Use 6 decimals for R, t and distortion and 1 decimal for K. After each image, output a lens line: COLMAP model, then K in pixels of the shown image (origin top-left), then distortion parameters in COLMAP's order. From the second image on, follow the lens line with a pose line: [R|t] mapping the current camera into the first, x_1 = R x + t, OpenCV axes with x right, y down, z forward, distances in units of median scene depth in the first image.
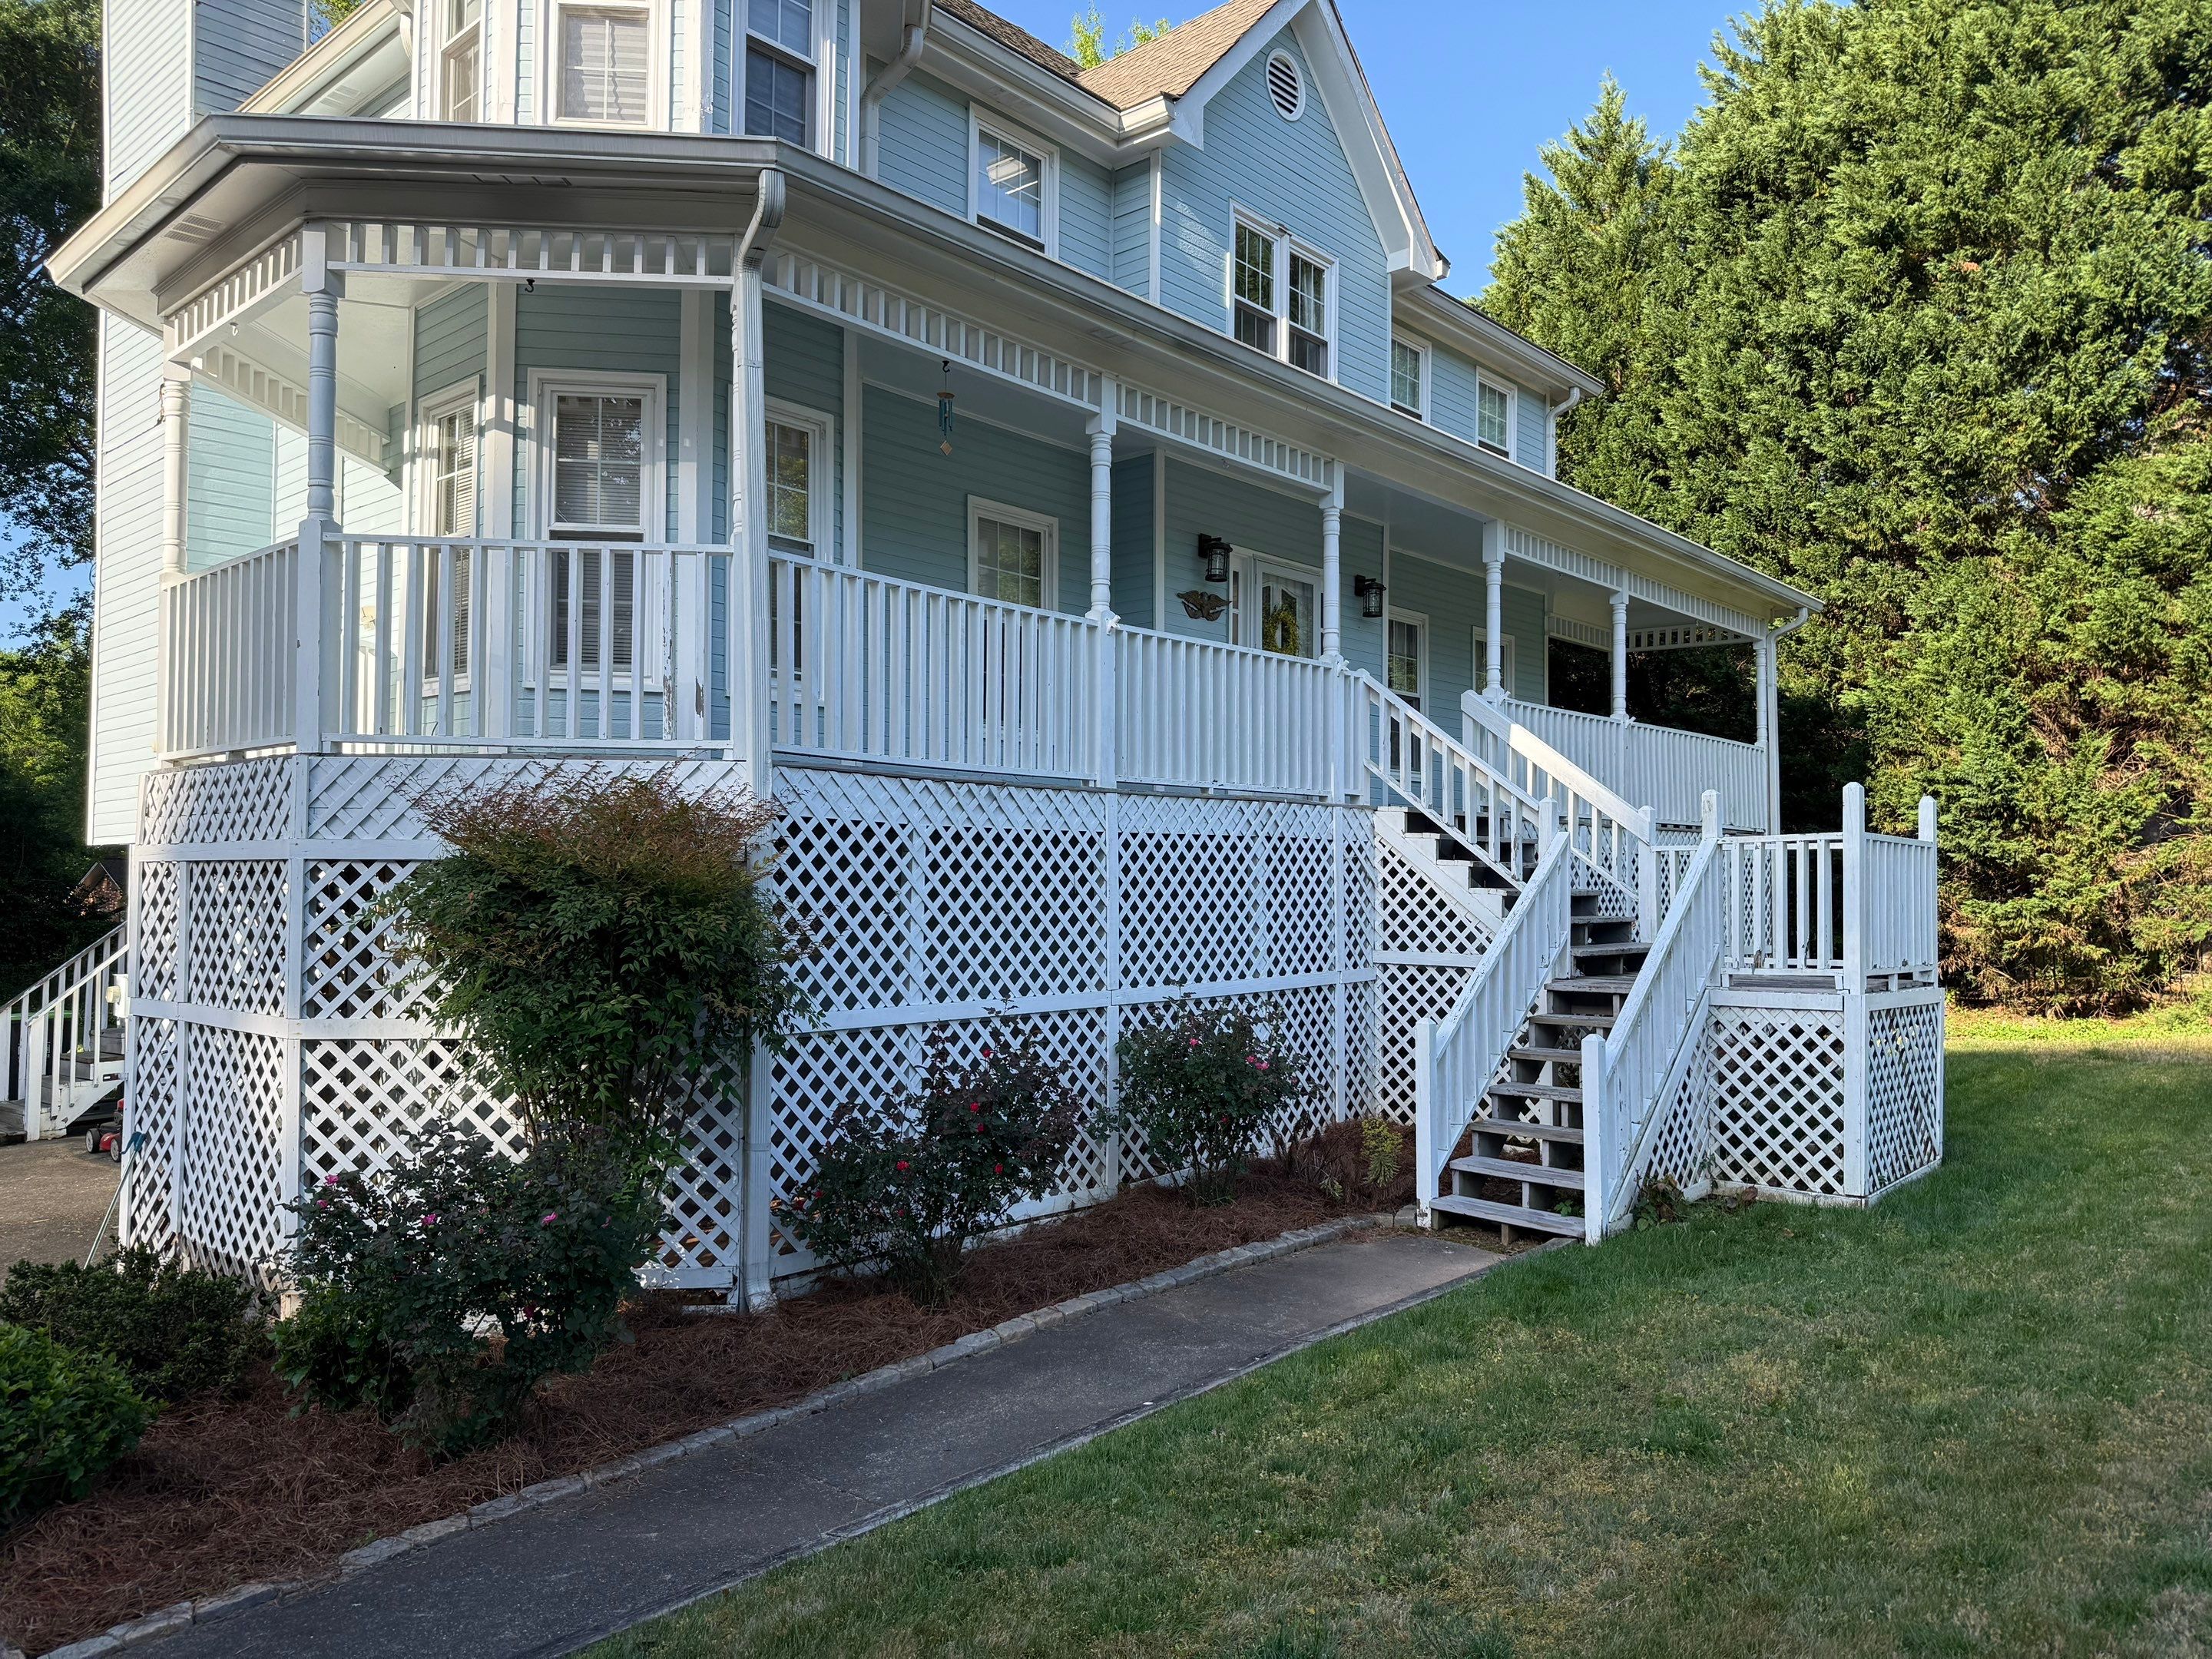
lens RADIAL K [[1533.2, 0, 1120.9], [0, 1533.2, 833.7], [0, 0, 1]] dist [0.049672, -0.051340]
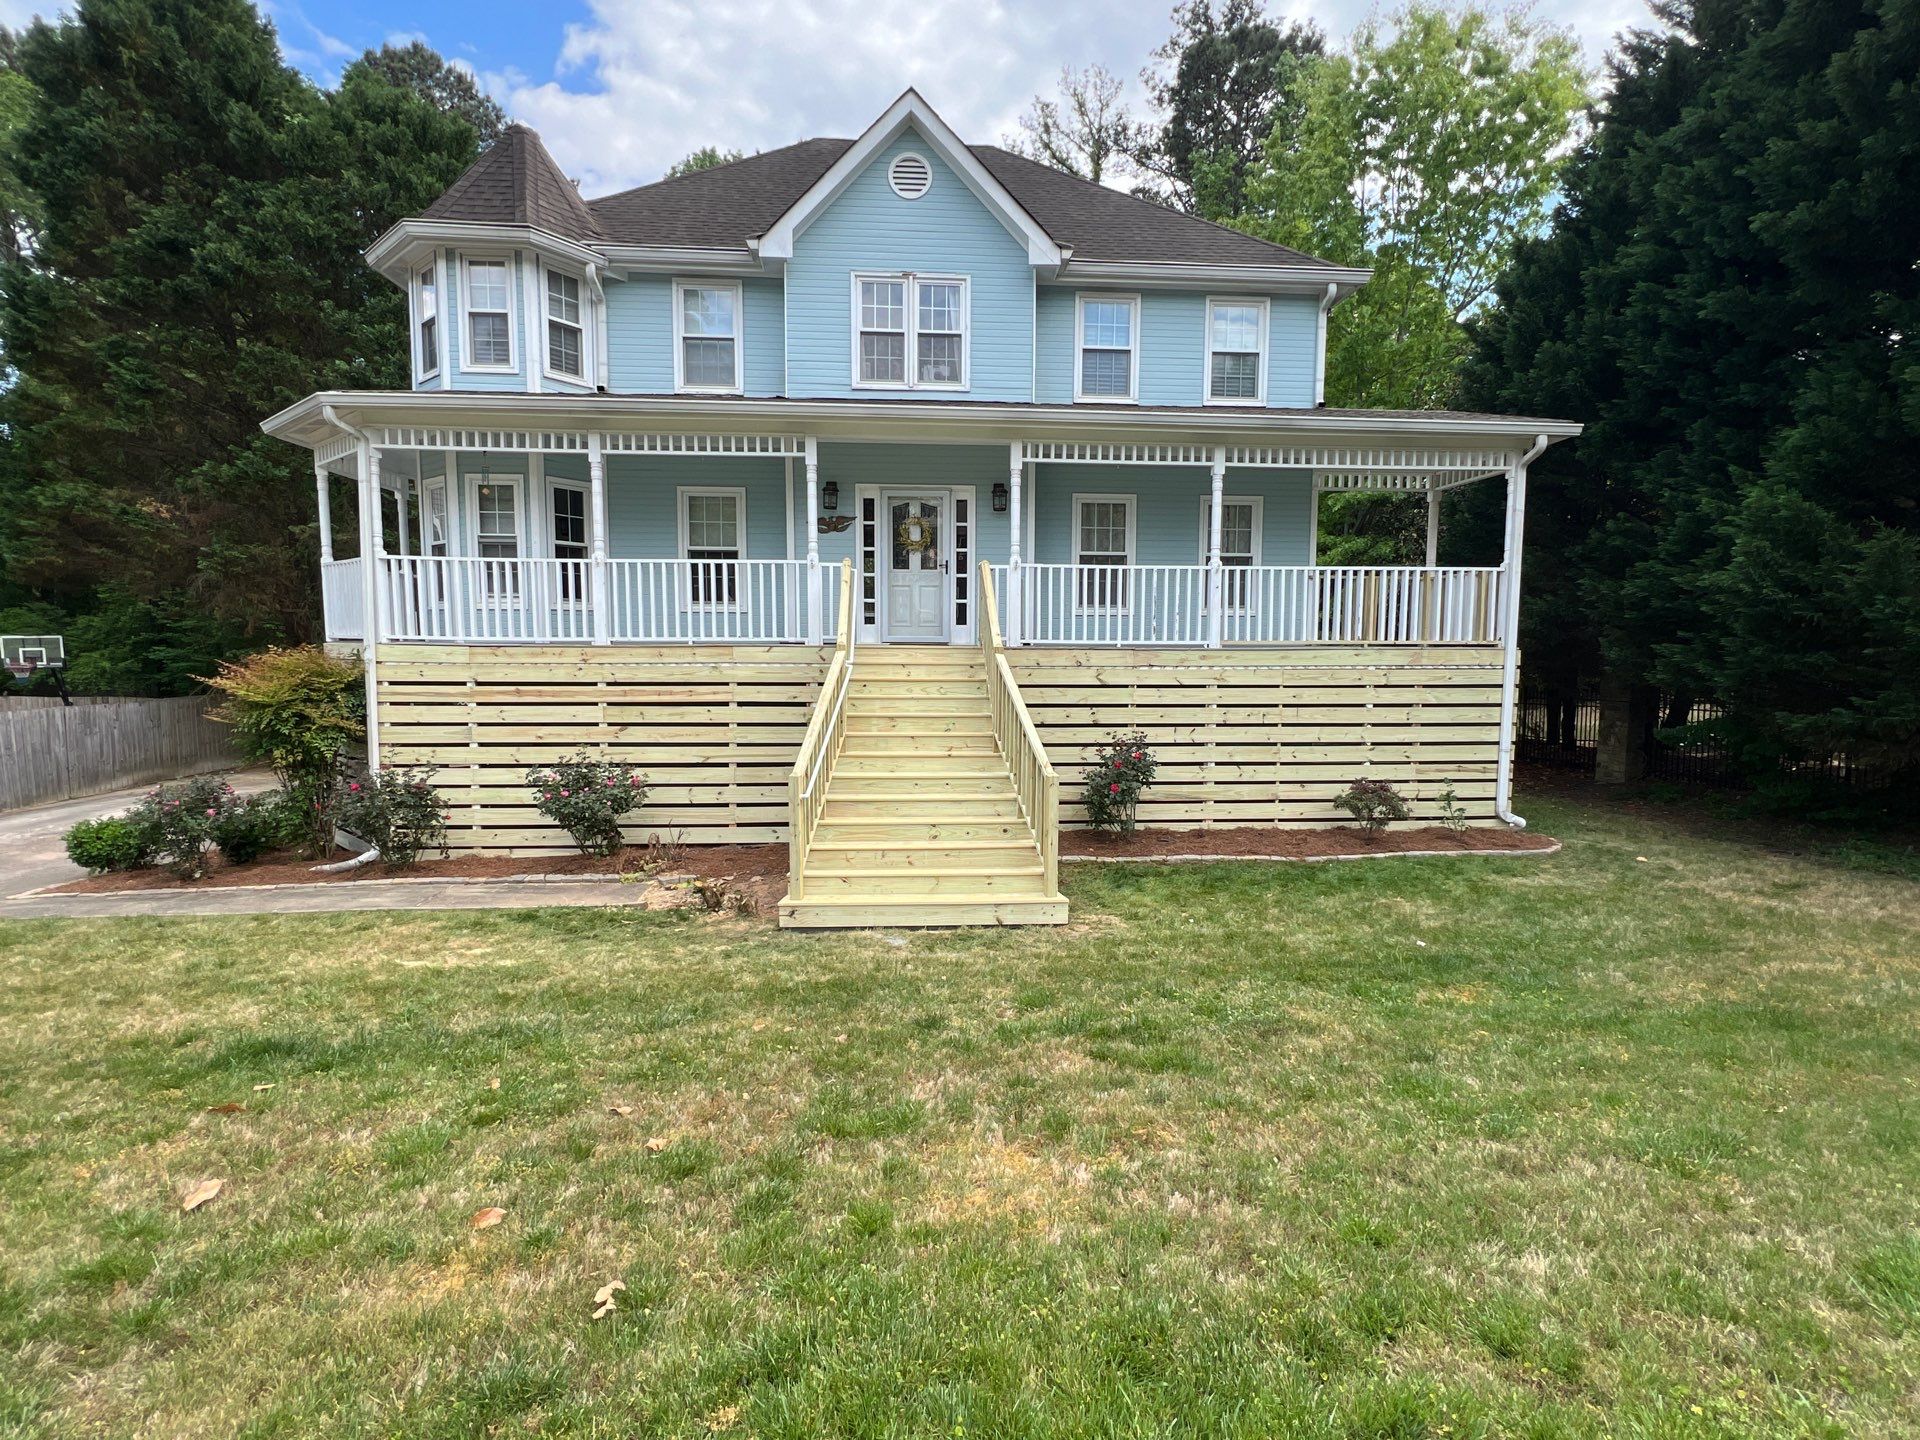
lens RADIAL K [[917.0, 0, 965.7], [0, 917.0, 719.6], [0, 0, 1]] dist [-0.004585, 0.002078]
pose [[0.717547, 0.053450, -0.694456, 0.867046], [0.020396, 0.995011, 0.097658, -0.029972], [0.696211, -0.084239, 0.712877, 0.357068]]
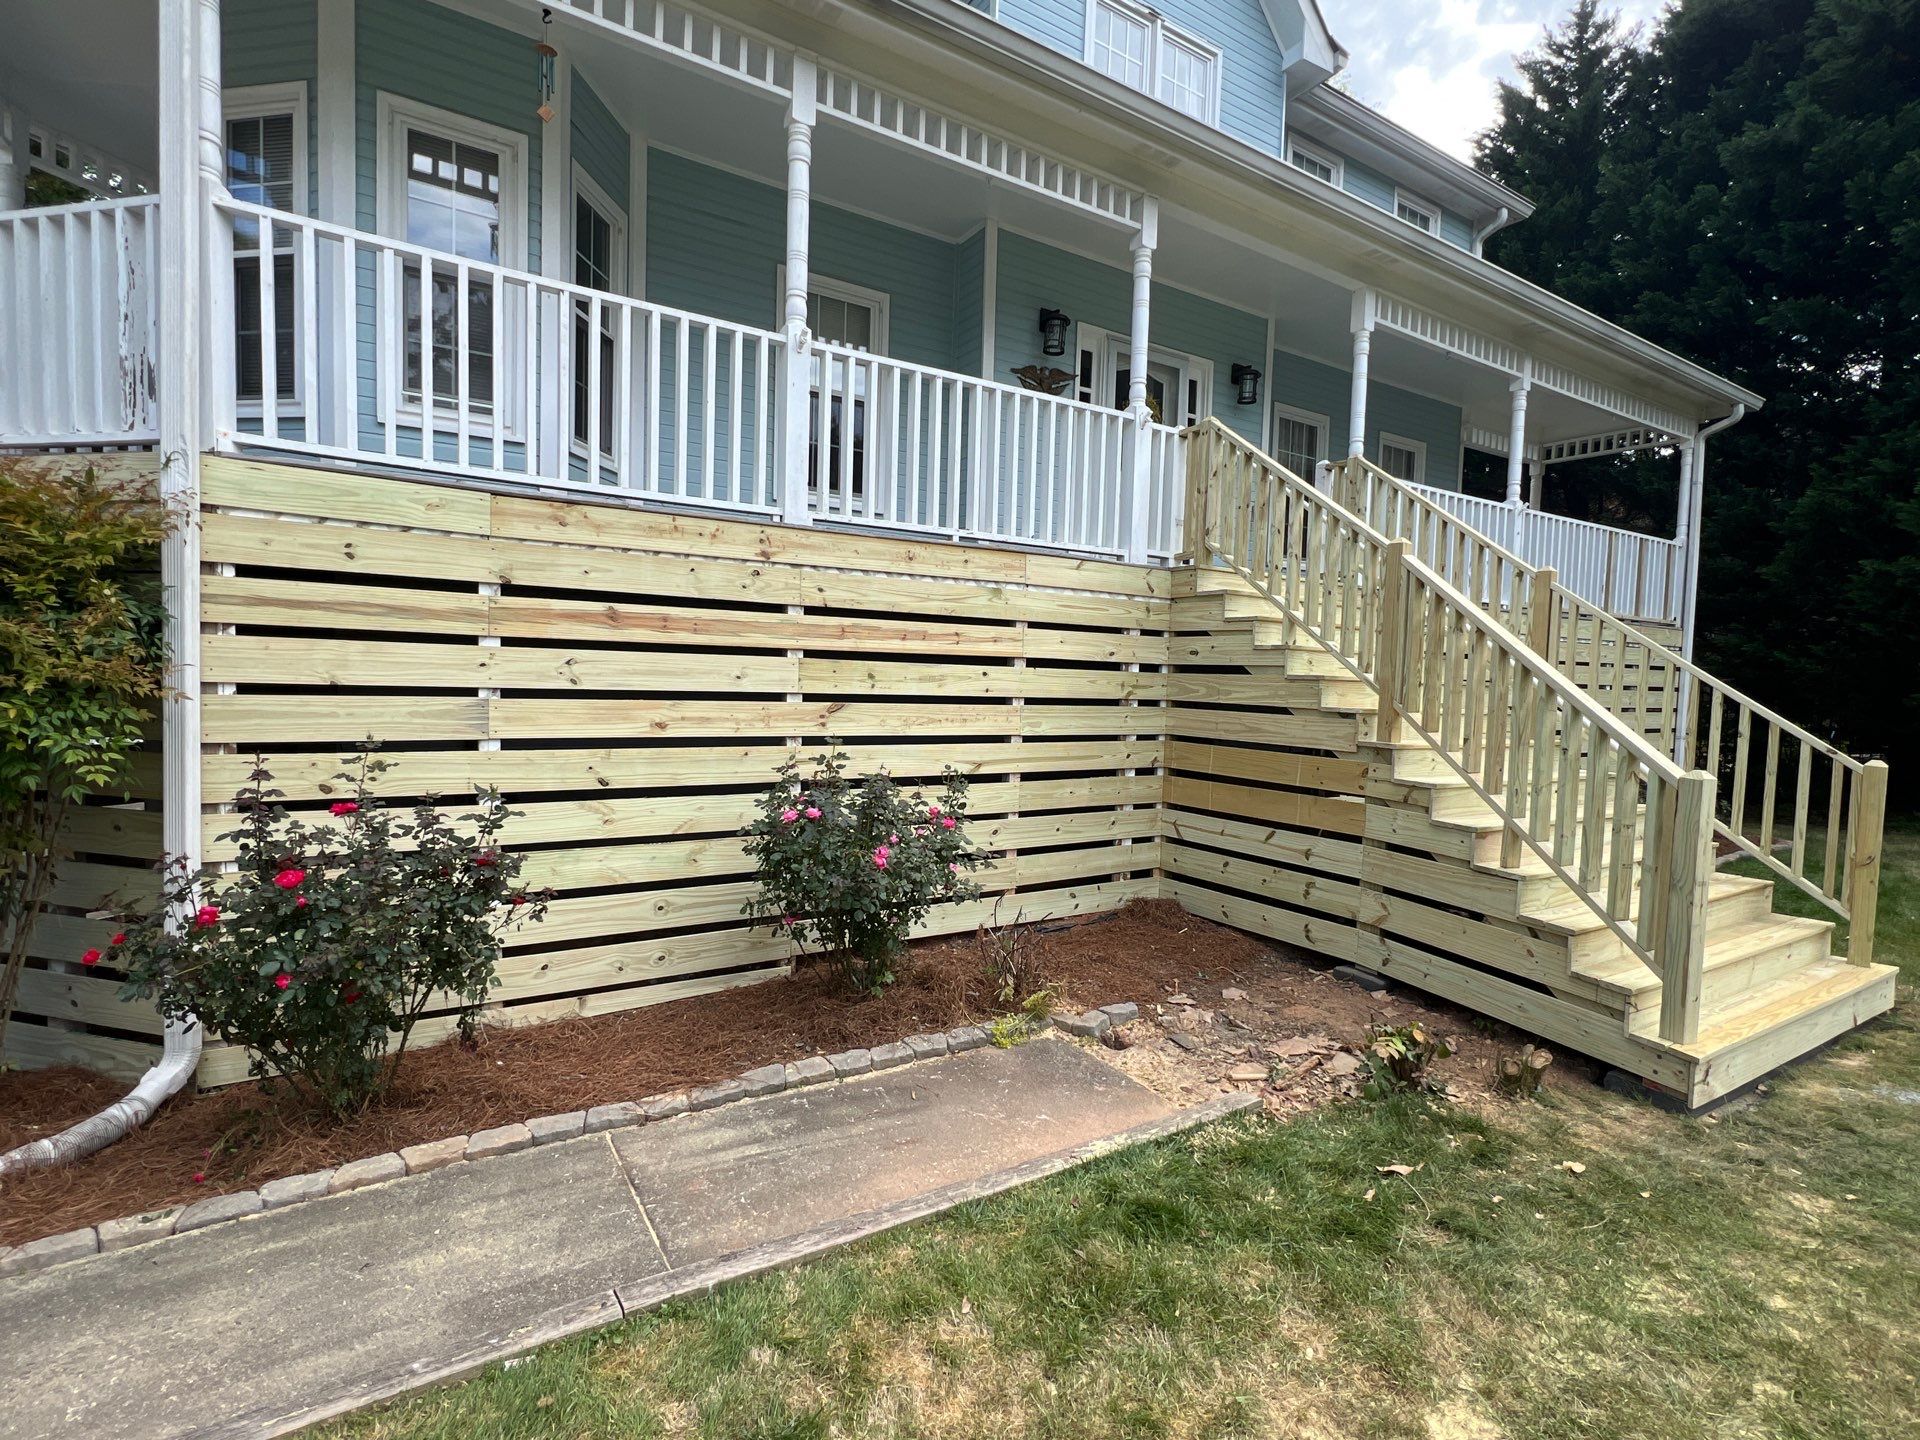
lens RADIAL K [[917.0, 0, 967.3], [0, 917.0, 716.7], [0, 0, 1]] dist [-0.004585, 0.002078]
pose [[0.958163, 0.039428, -0.283494, 0.186479], [-0.018306, 0.996881, 0.076772, 0.030214], [0.285637, -0.068371, 0.955896, 0.373861]]
